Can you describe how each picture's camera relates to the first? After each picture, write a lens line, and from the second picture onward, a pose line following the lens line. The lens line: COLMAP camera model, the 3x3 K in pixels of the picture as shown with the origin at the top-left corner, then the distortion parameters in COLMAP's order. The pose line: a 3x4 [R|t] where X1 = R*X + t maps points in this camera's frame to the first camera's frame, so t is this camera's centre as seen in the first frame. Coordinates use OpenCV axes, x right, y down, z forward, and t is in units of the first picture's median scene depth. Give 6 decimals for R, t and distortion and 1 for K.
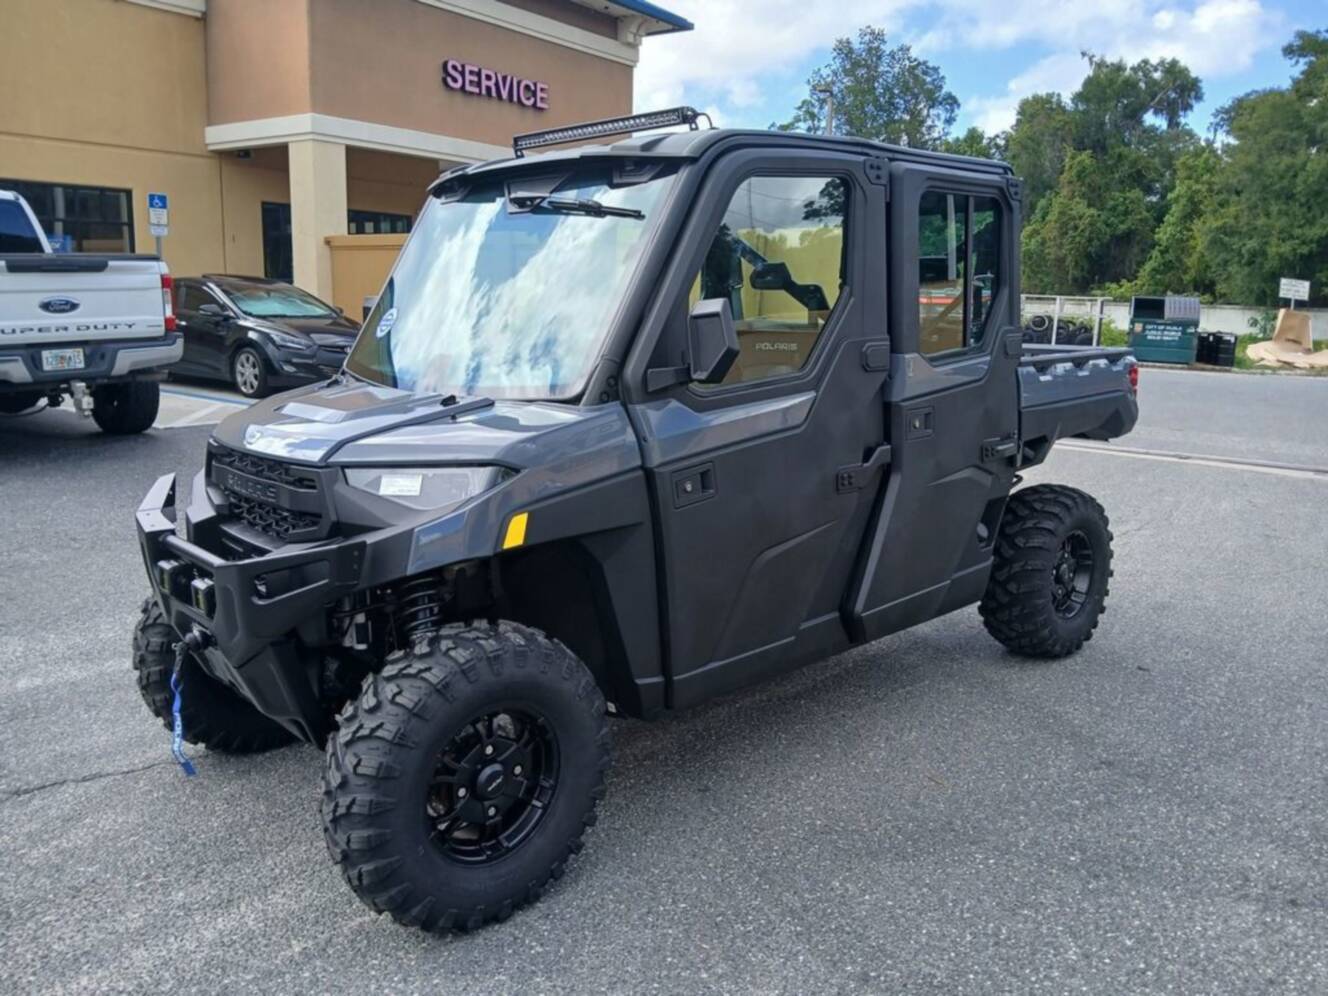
lens RADIAL K [[1050.5, 0, 694.4], [0, 1050.5, 497.2], [0, 0, 1]] dist [0.008145, -0.052512]
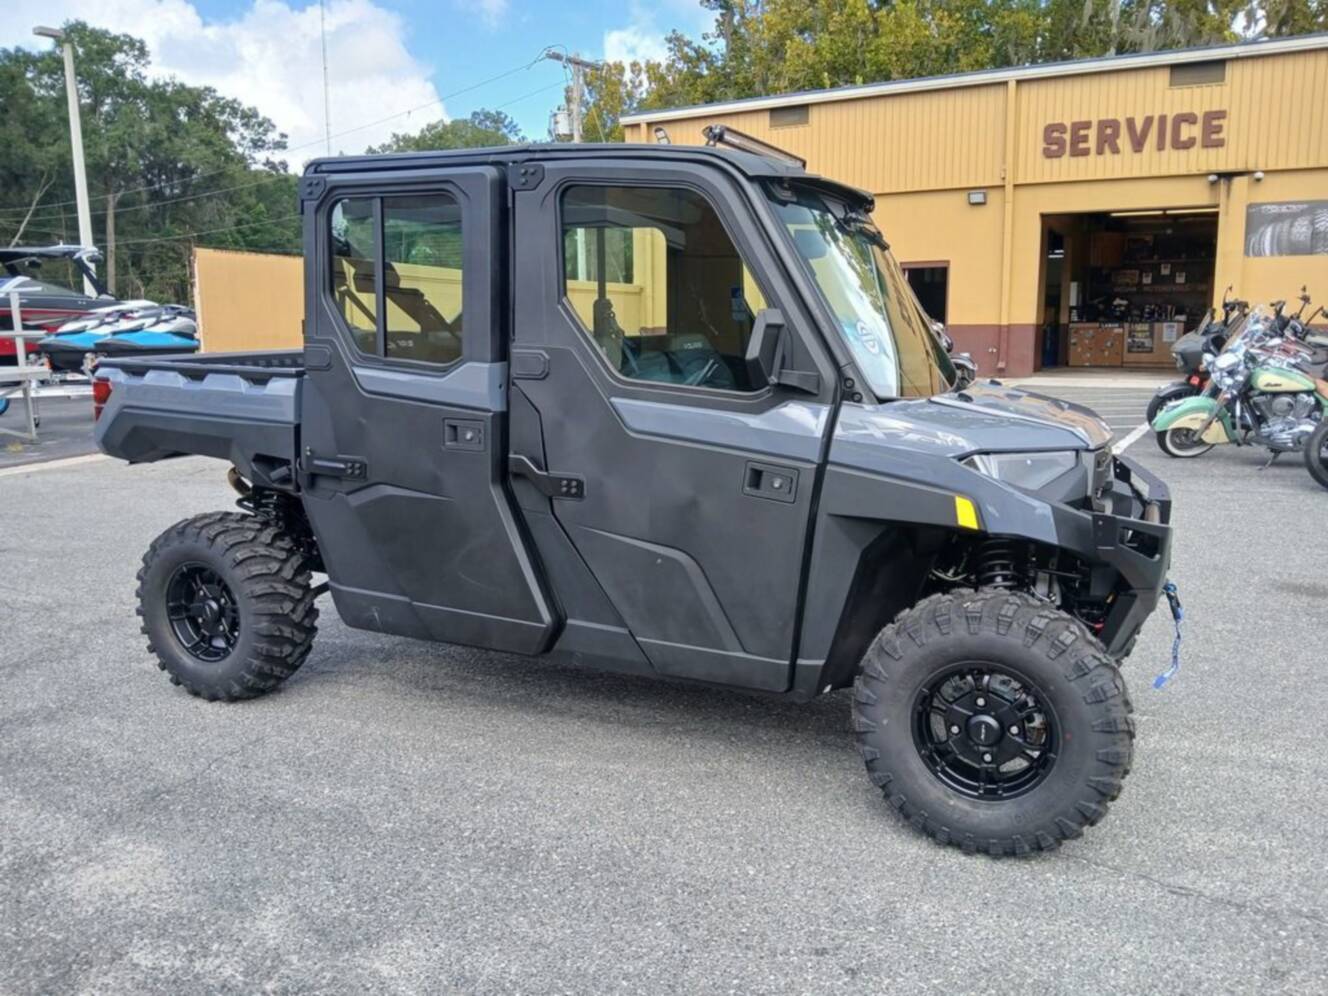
lens RADIAL K [[1050.5, 0, 677.3], [0, 1050.5, 484.0], [0, 0, 1]] dist [0.008145, -0.052512]
pose [[-0.368951, -0.163098, 0.915027, -0.191674], [0.168816, 0.956349, 0.238532, -0.051357], [-0.913989, 0.242478, -0.325312, 0.263137]]
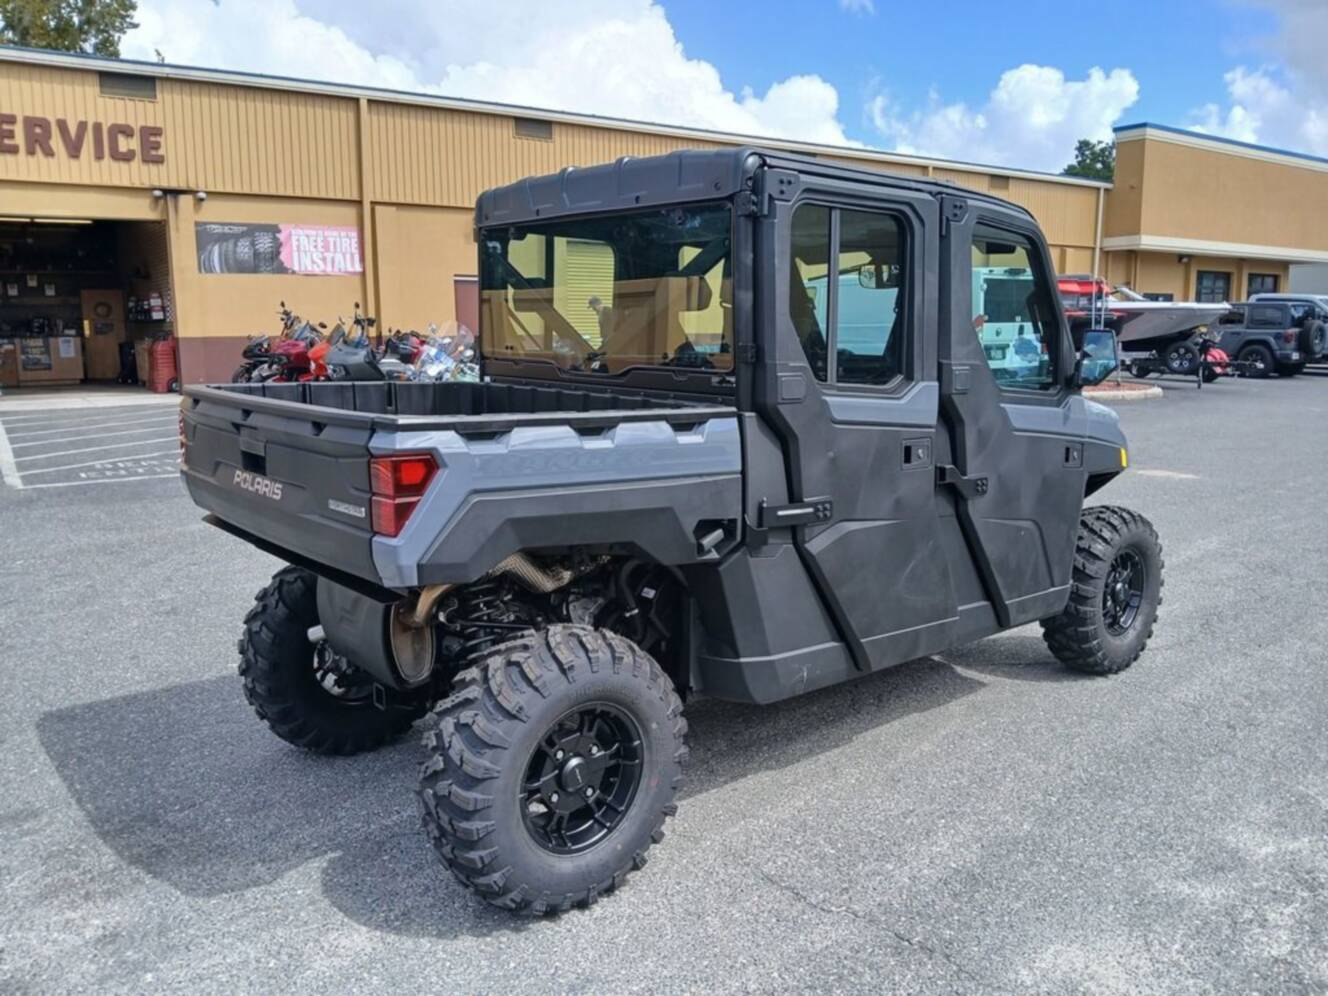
lens RADIAL K [[1050.5, 0, 671.0], [0, 1050.5, 490.5], [0, 0, 1]] dist [0.008145, -0.052512]
pose [[-0.998145, -0.024680, 0.055656, 0.010075], [-0.004523, 0.941684, 0.336467, -0.076658], [-0.060715, 0.335591, -0.940049, 0.405178]]
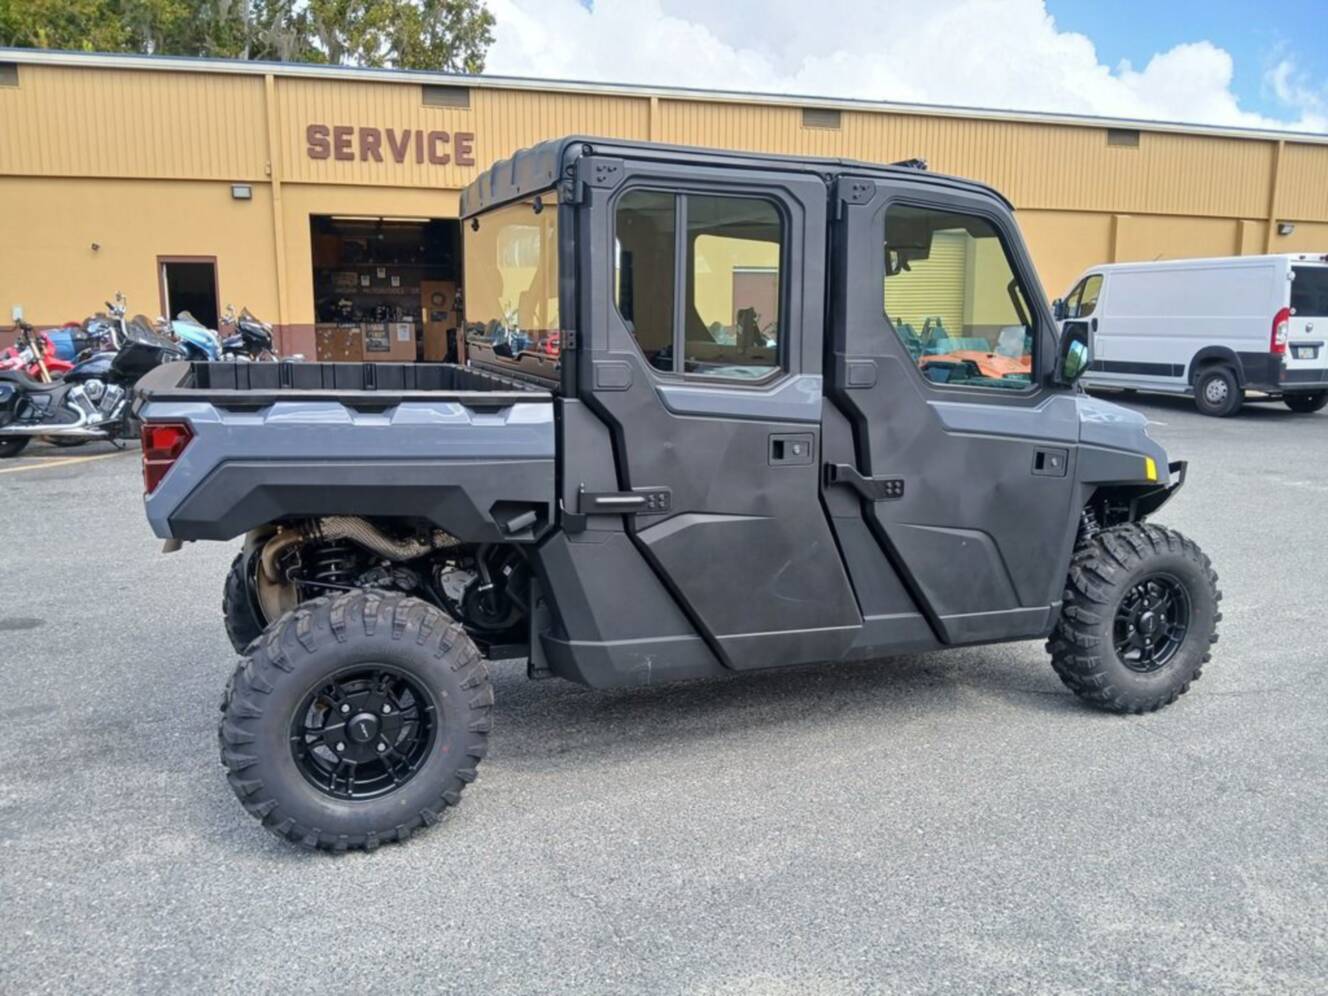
lens RADIAL K [[1050.5, 0, 670.8], [0, 1050.5, 495.0], [0, 0, 1]] dist [0.008145, -0.052512]
pose [[-0.927803, -0.084752, 0.363317, -0.063922], [0.047972, 0.938667, 0.341473, -0.074810], [-0.369974, 0.334248, -0.866832, 0.390329]]
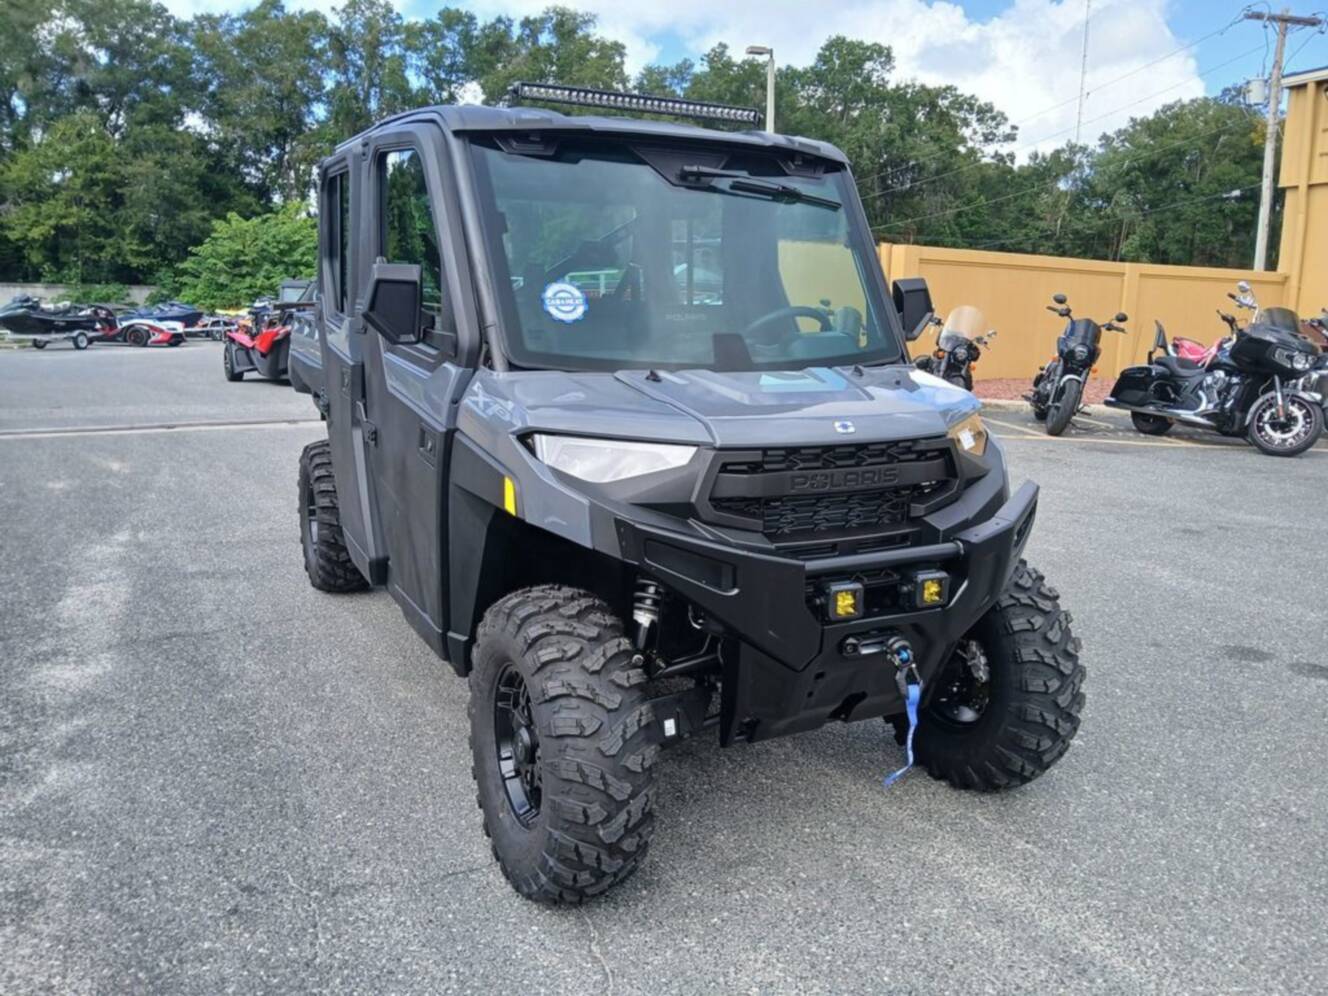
lens RADIAL K [[1050.5, 0, 682.6], [0, 1050.5, 487.9], [0, 0, 1]] dist [0.008145, -0.052512]
pose [[0.276336, -0.180052, 0.944044, -0.190088], [0.160209, 0.977179, 0.139476, -0.022047], [-0.947614, 0.112702, 0.298876, 0.123056]]
